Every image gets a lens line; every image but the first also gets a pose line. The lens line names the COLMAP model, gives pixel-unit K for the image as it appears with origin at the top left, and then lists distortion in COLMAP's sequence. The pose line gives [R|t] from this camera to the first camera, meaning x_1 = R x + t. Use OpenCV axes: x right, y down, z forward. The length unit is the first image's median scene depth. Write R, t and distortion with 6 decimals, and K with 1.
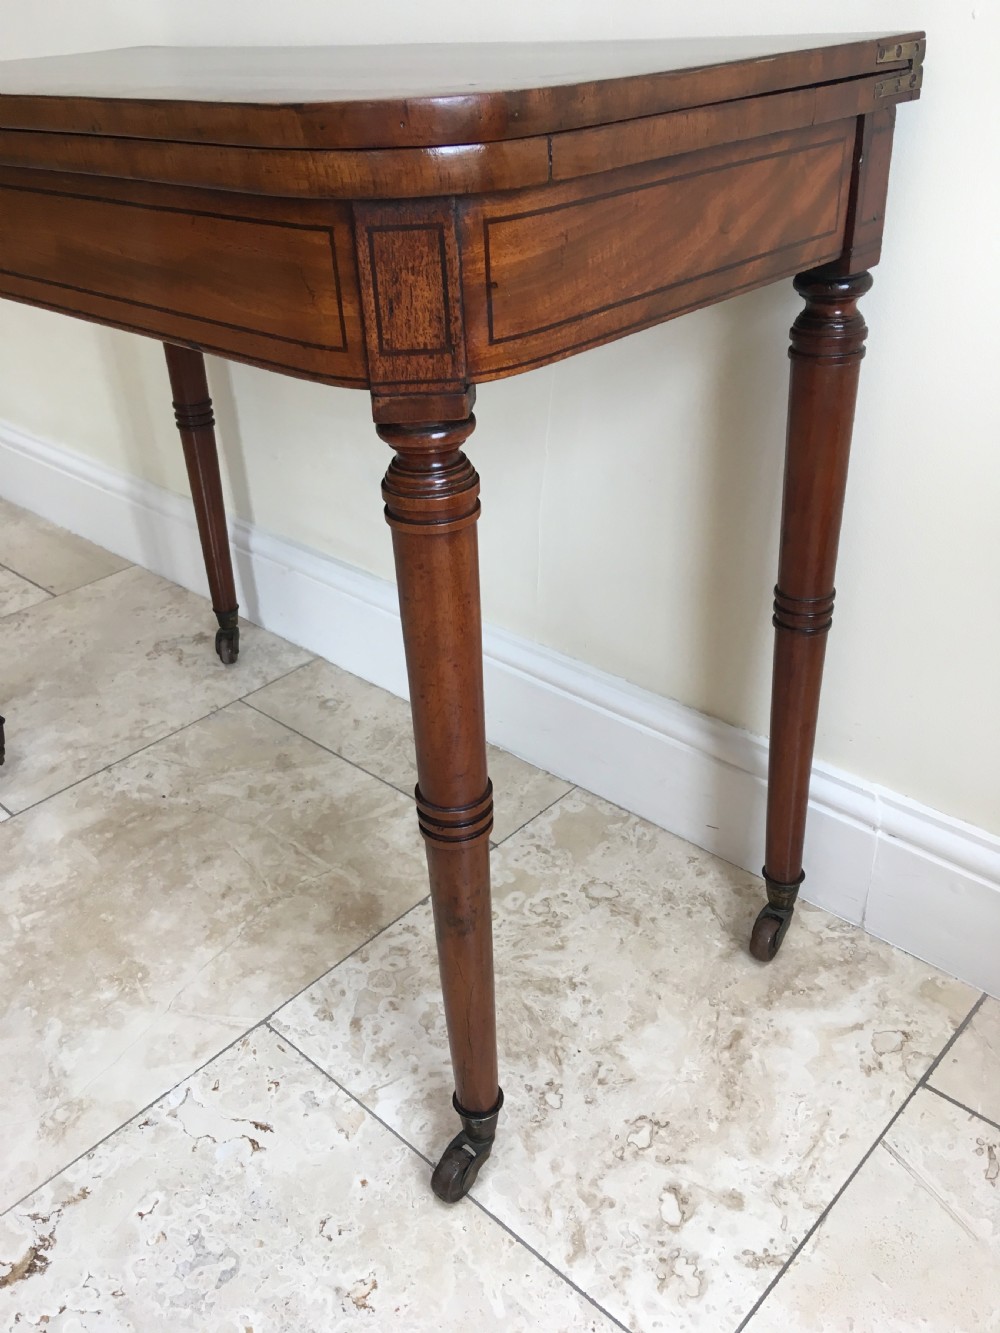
lens RADIAL K [[1145.6, 0, 499.4], [0, 1145.6, 661.3], [0, 0, 1]] dist [0.109789, -0.183141]
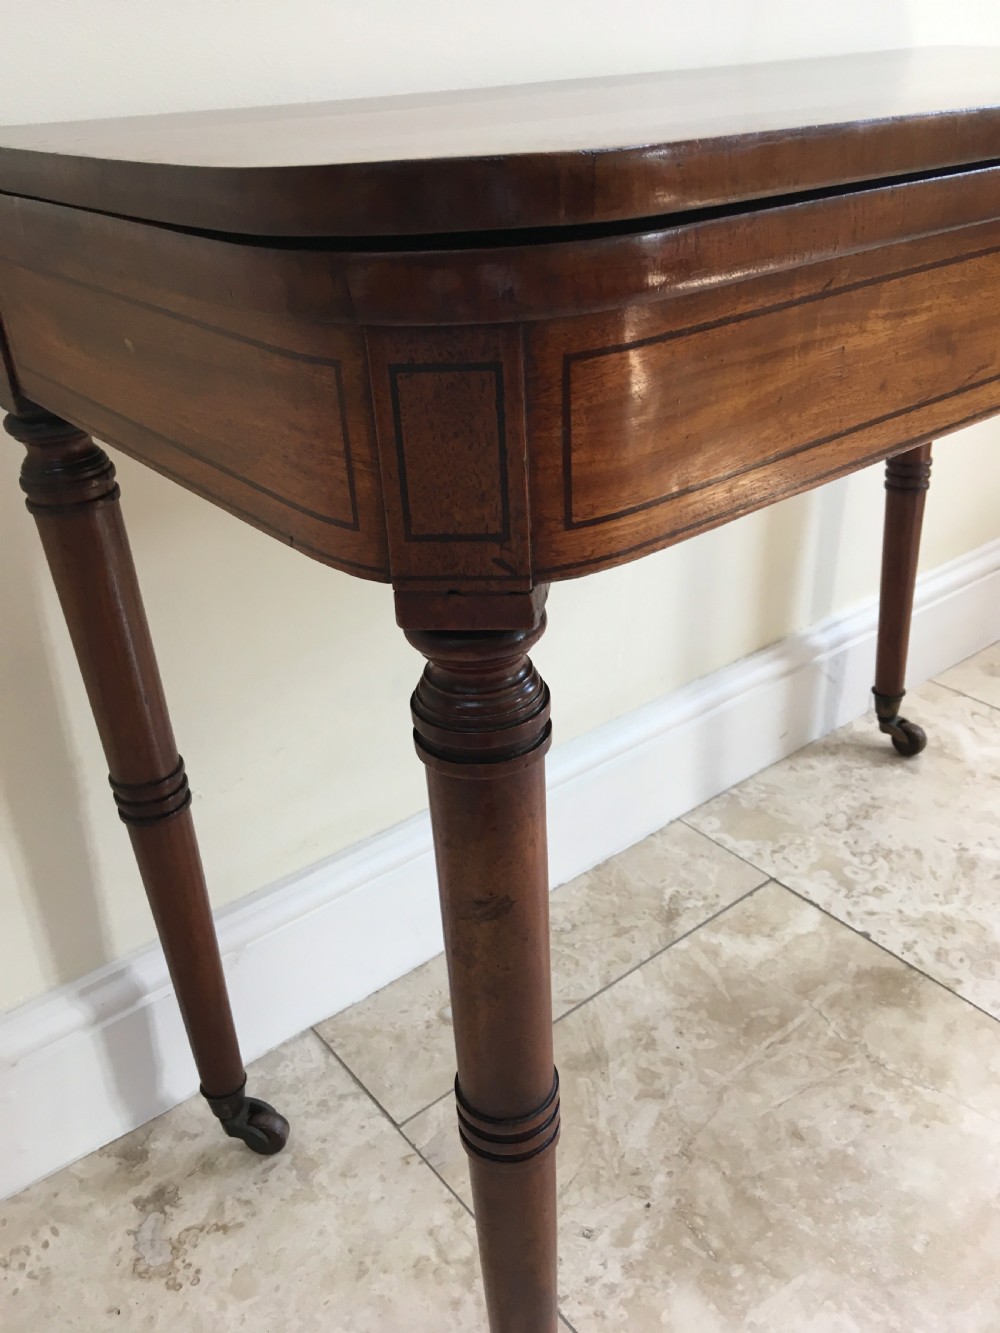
lens RADIAL K [[1145.6, 0, 495.9], [0, 1145.6, 665.0], [0, 0, 1]] dist [0.109789, -0.183141]
pose [[0.143953, -0.441383, 0.885696, -1.003016], [0.529867, 0.790286, 0.307716, -0.496192], [-0.835774, 0.425005, 0.347639, 0.956785]]
